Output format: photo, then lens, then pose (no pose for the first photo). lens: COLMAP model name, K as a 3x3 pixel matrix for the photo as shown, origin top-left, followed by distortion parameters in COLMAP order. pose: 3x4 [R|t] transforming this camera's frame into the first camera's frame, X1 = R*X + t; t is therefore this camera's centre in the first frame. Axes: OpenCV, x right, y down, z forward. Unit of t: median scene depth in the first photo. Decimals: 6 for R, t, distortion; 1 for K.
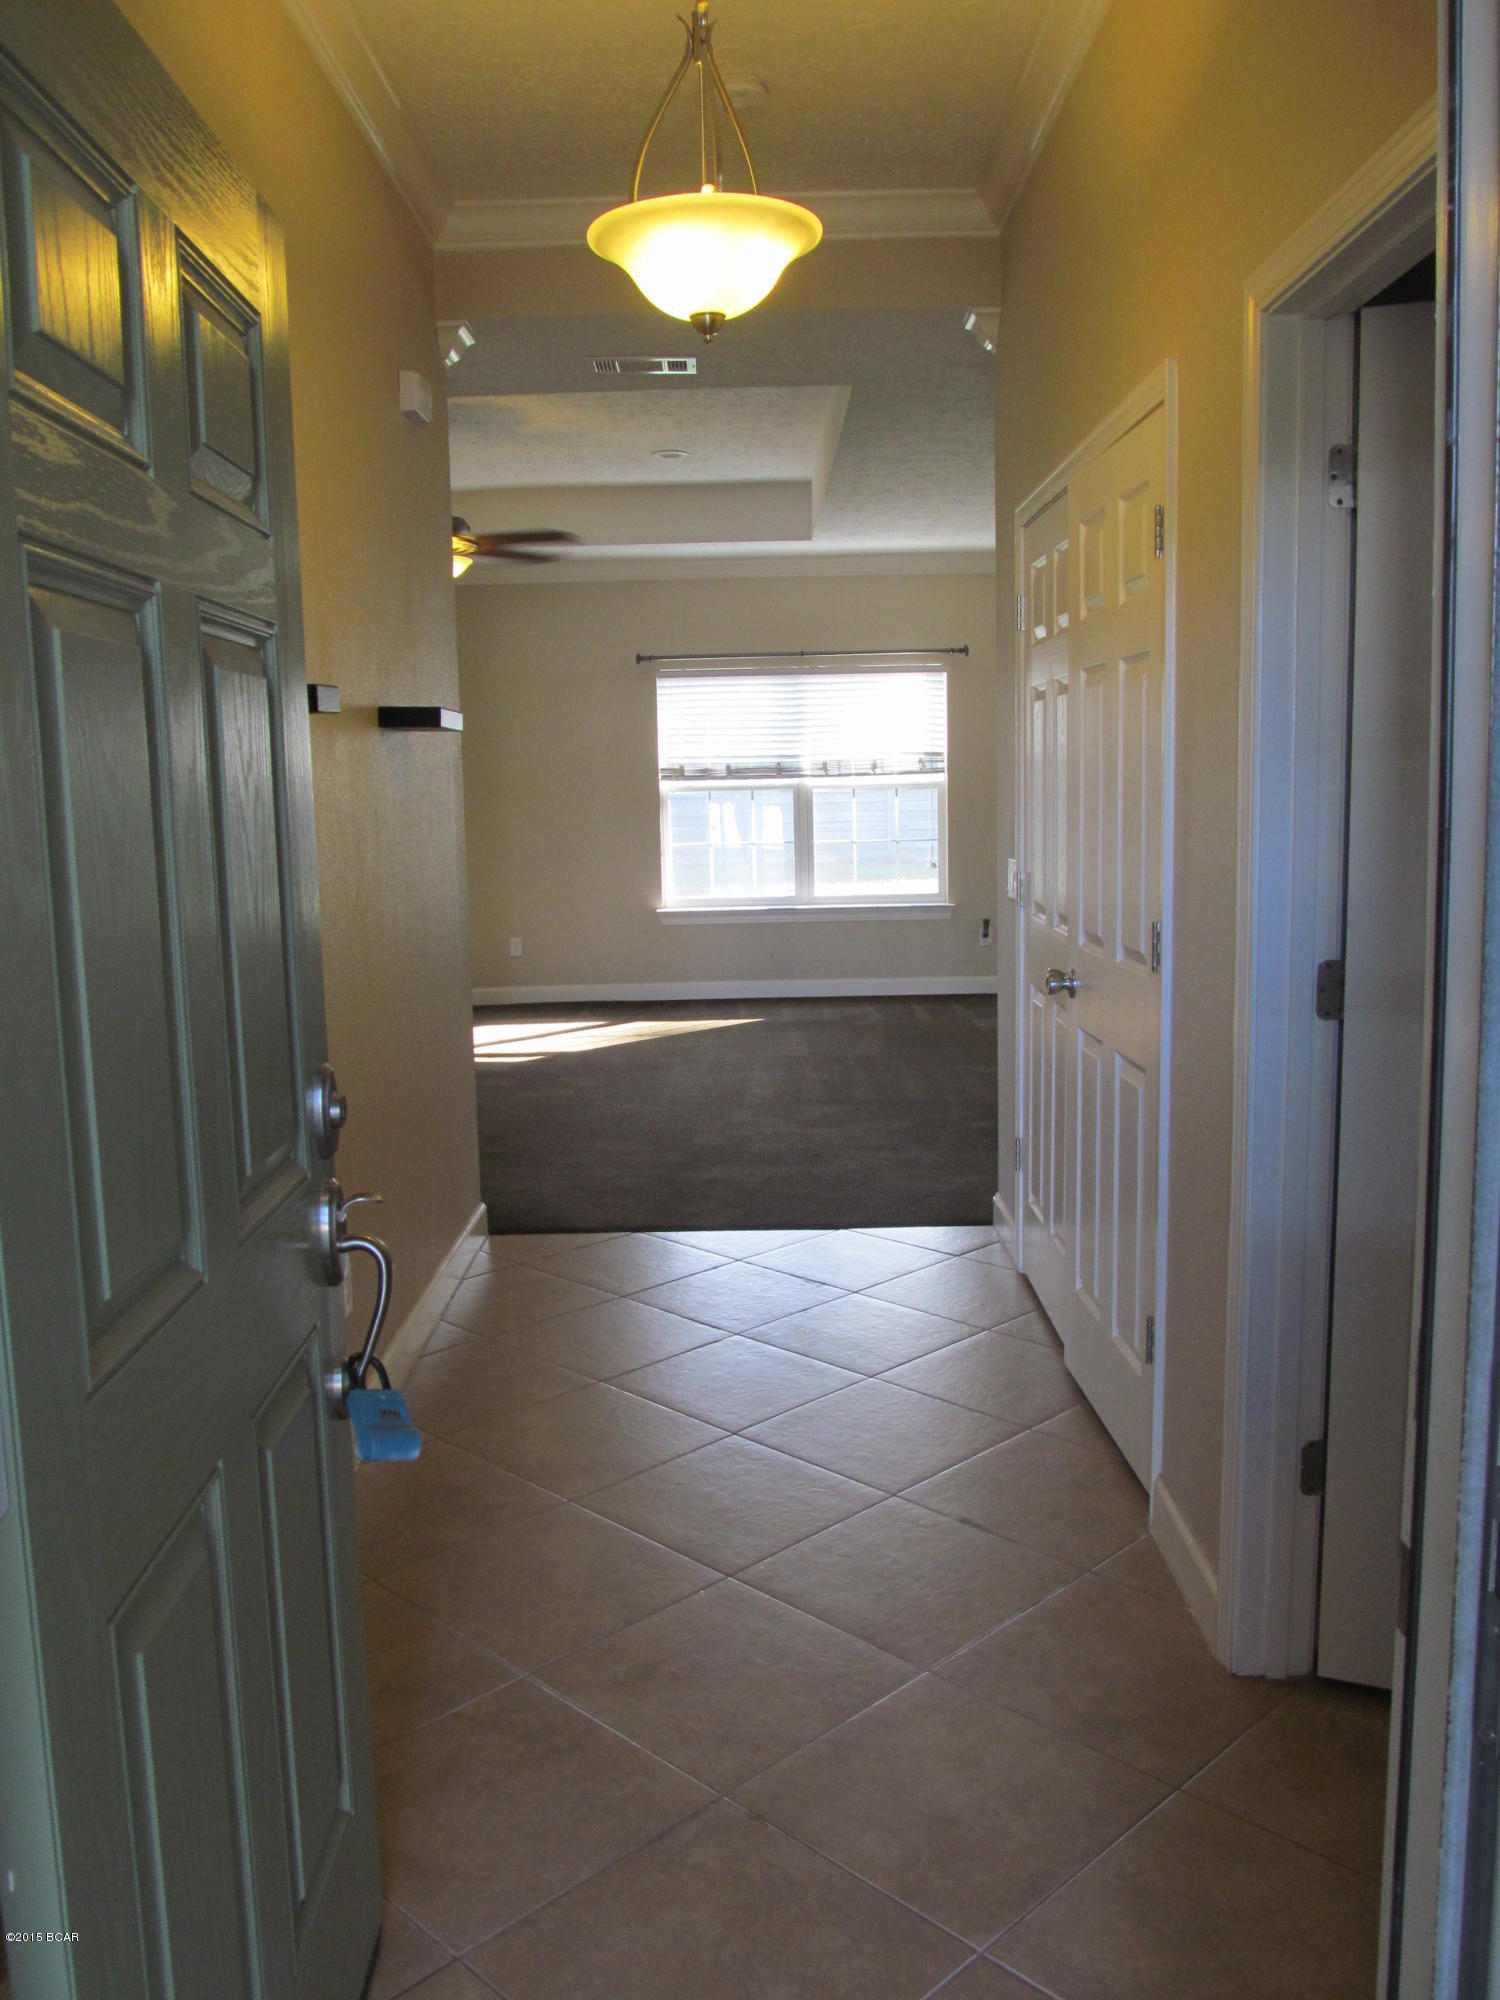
lens RADIAL K [[1671.8, 0, 754.1], [0, 1671.8, 1002.0], [0, 0, 1]] dist [-0.051765, 0.013993]
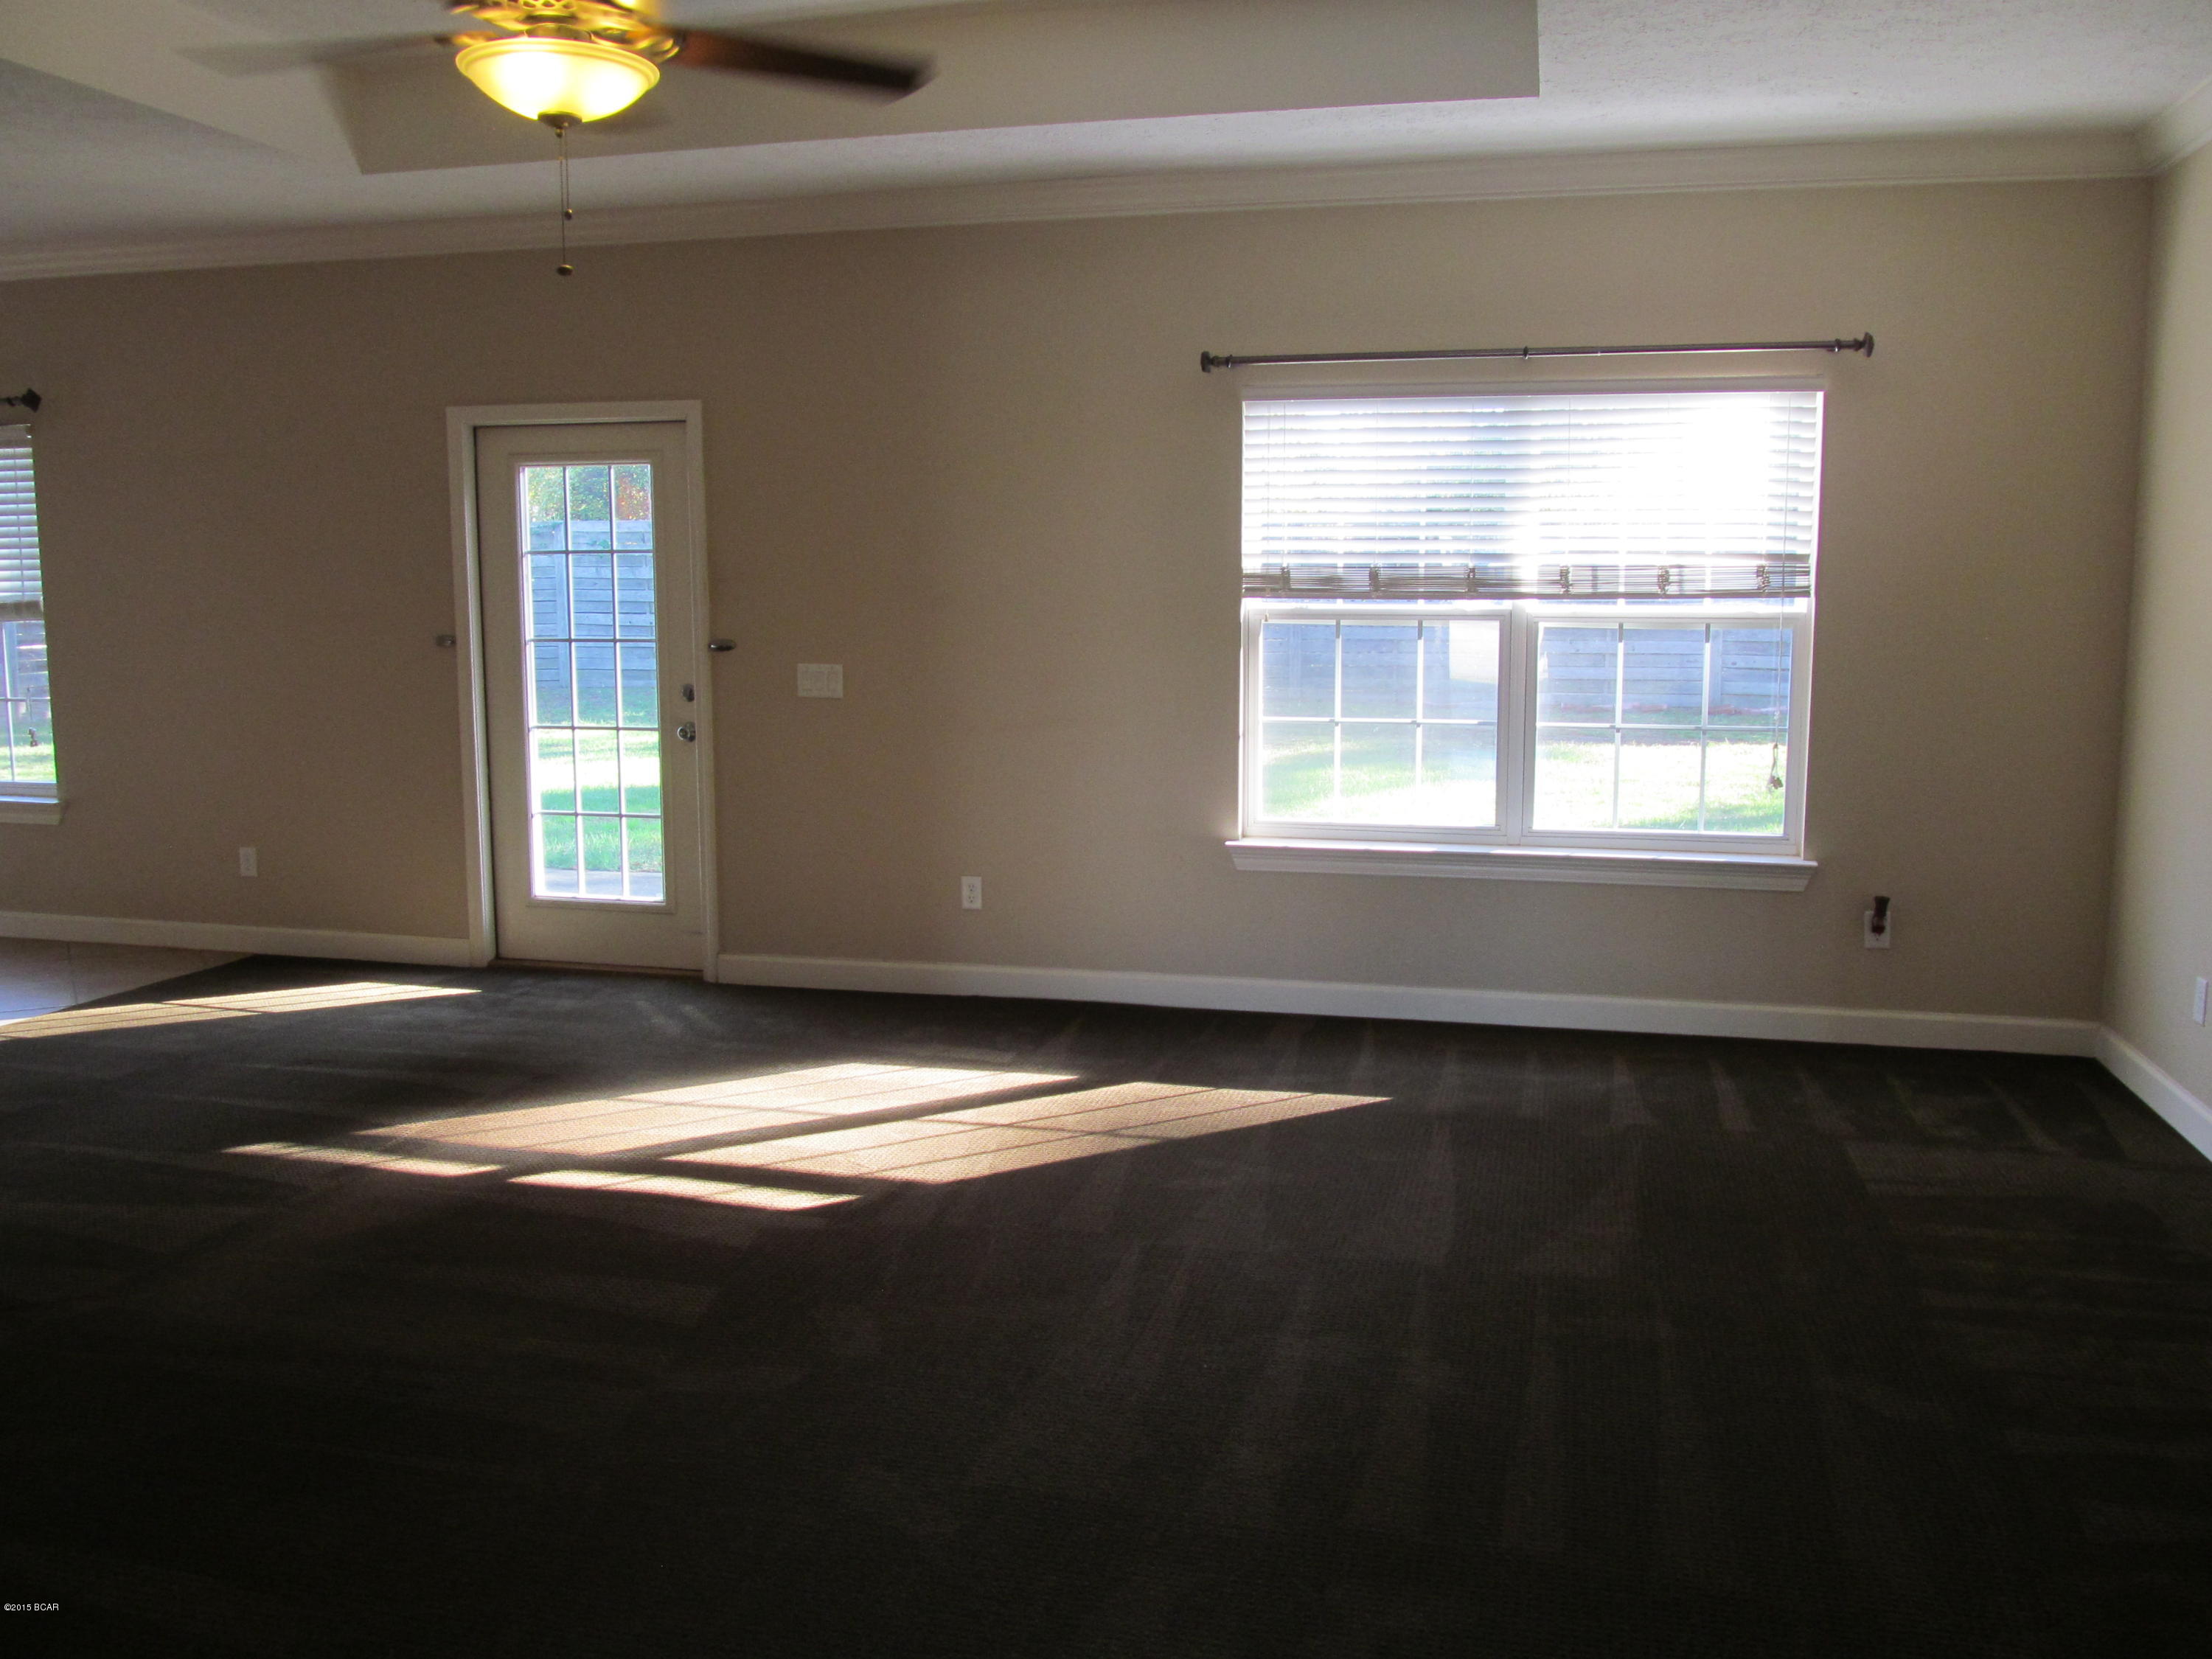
lens RADIAL K [[1849.0, 0, 1161.1], [0, 1849.0, 816.4], [0, 0, 1]] dist [-0.051765, 0.013993]
pose [[0.976740, 0.051246, -0.208212, 0.043171], [-0.052994, 0.998591, -0.002821, -0.060486], [0.207774, 0.013790, 0.978080, 0.427196]]
